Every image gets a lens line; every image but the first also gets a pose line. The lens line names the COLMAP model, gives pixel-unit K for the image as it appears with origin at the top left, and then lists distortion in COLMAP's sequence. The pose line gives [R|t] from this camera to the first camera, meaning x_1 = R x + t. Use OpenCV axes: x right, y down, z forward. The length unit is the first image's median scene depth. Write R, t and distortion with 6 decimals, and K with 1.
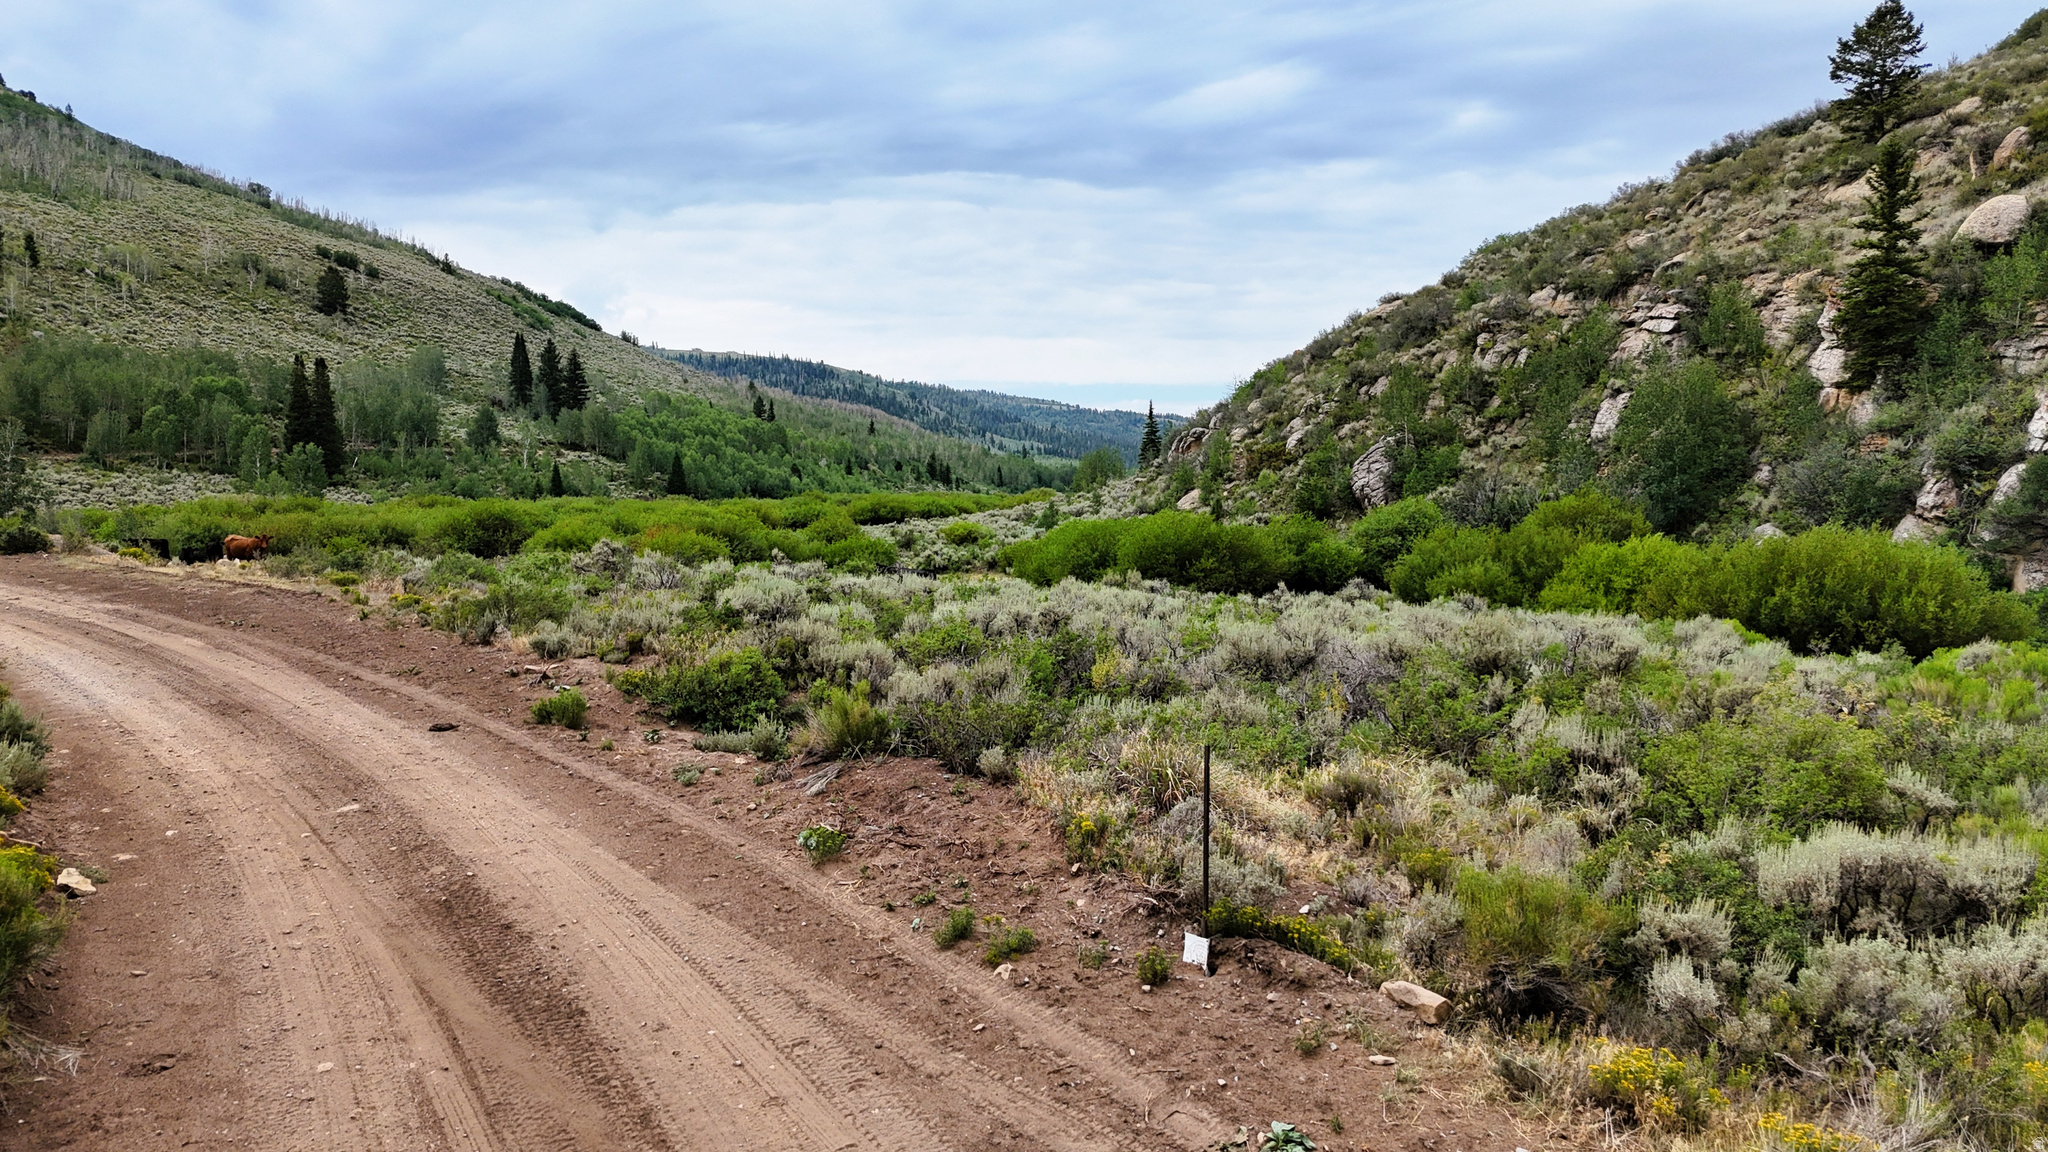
lens RADIAL K [[1543.4, 0, 1024.0], [0, 1543.4, 576.0], [0, 0, 1]] dist [0.075363, -0.064718]
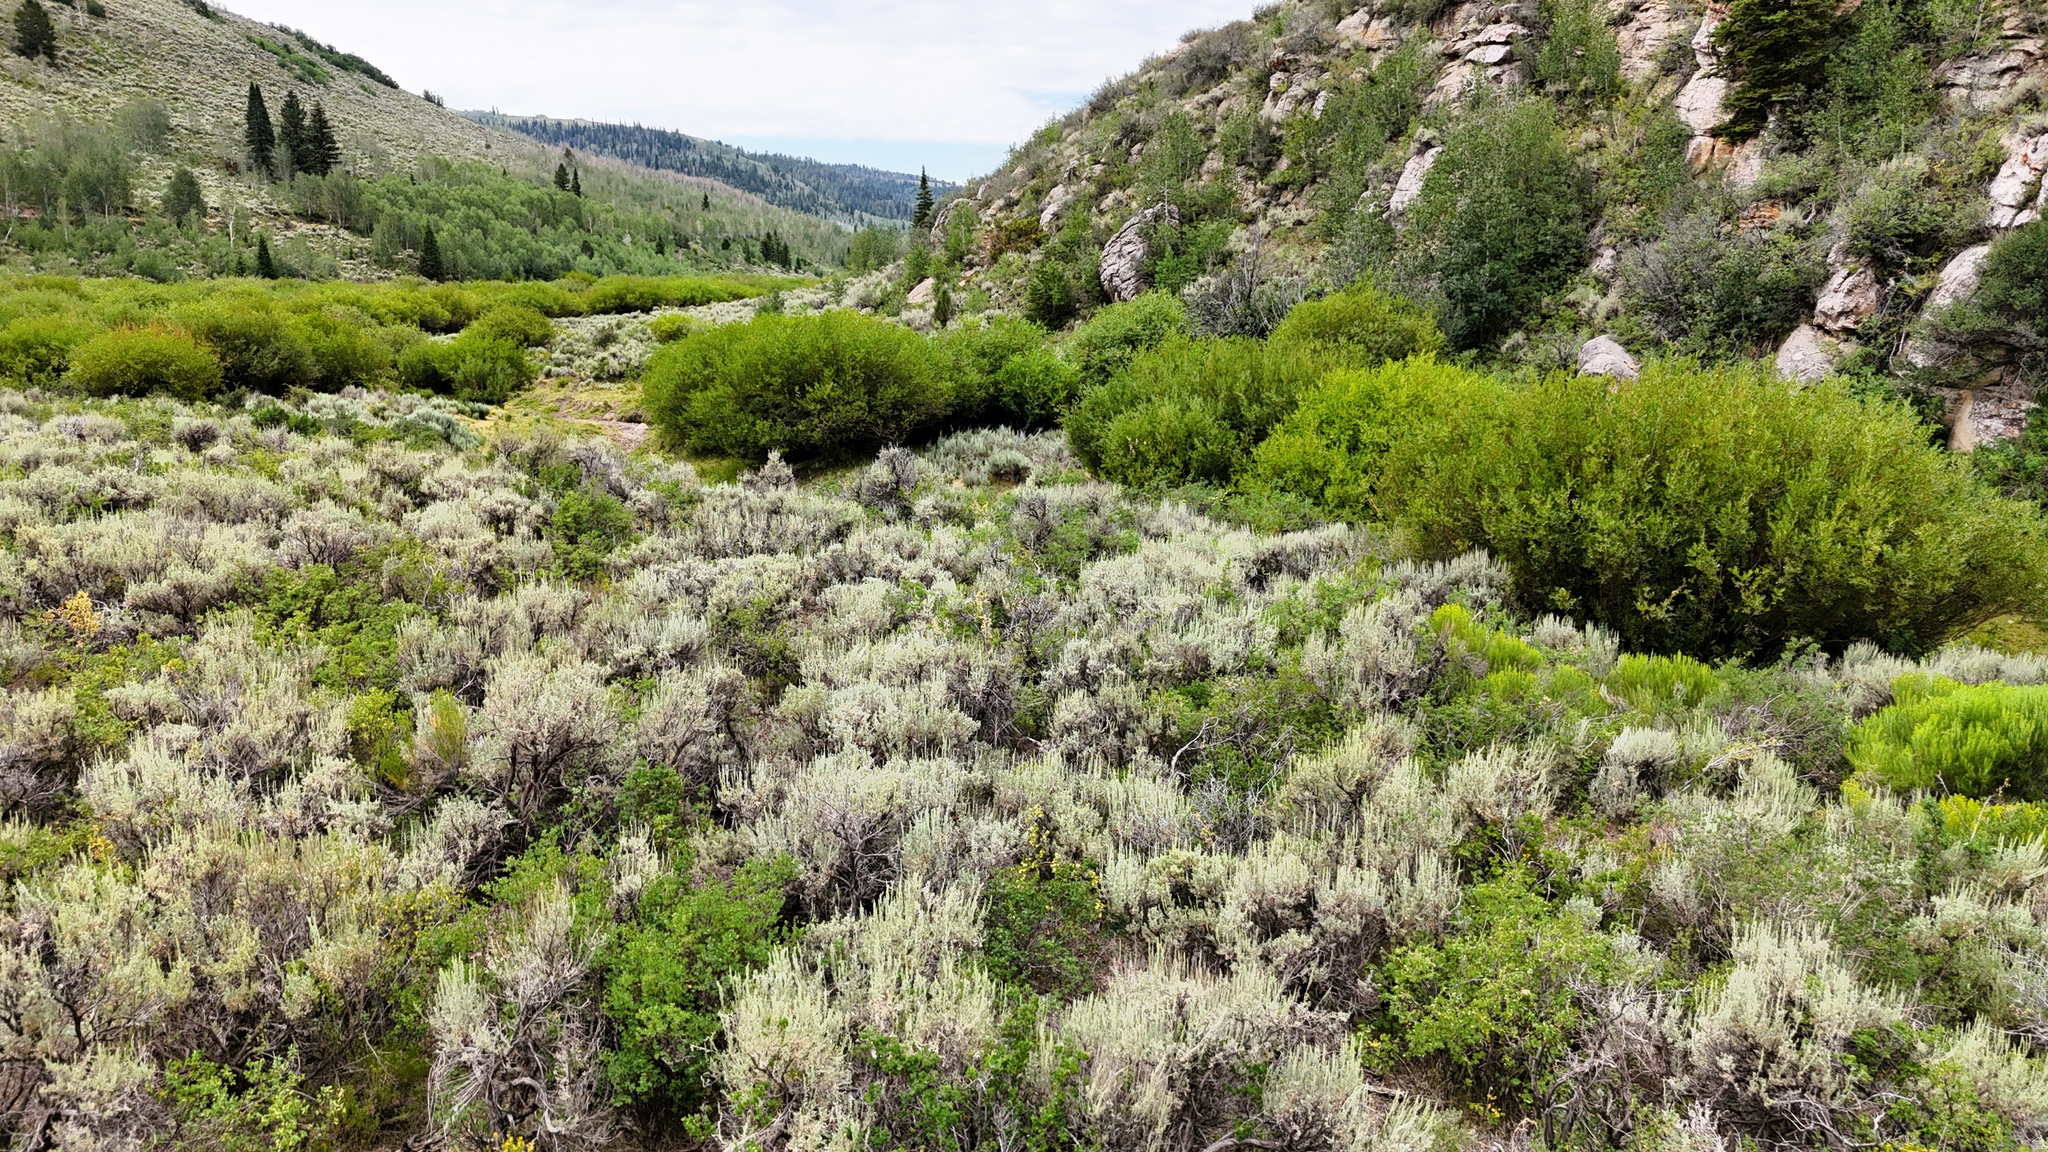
lens RADIAL K [[1543.4, 0, 1024.0], [0, 1543.4, 576.0], [0, 0, 1]] dist [0.075363, -0.064718]
pose [[0.997138, -0.010567, 0.074867, 0.120115], [0.000147, 0.990456, 0.137832, -0.016545], [-0.075609, -0.137426, 0.987622, 0.232759]]
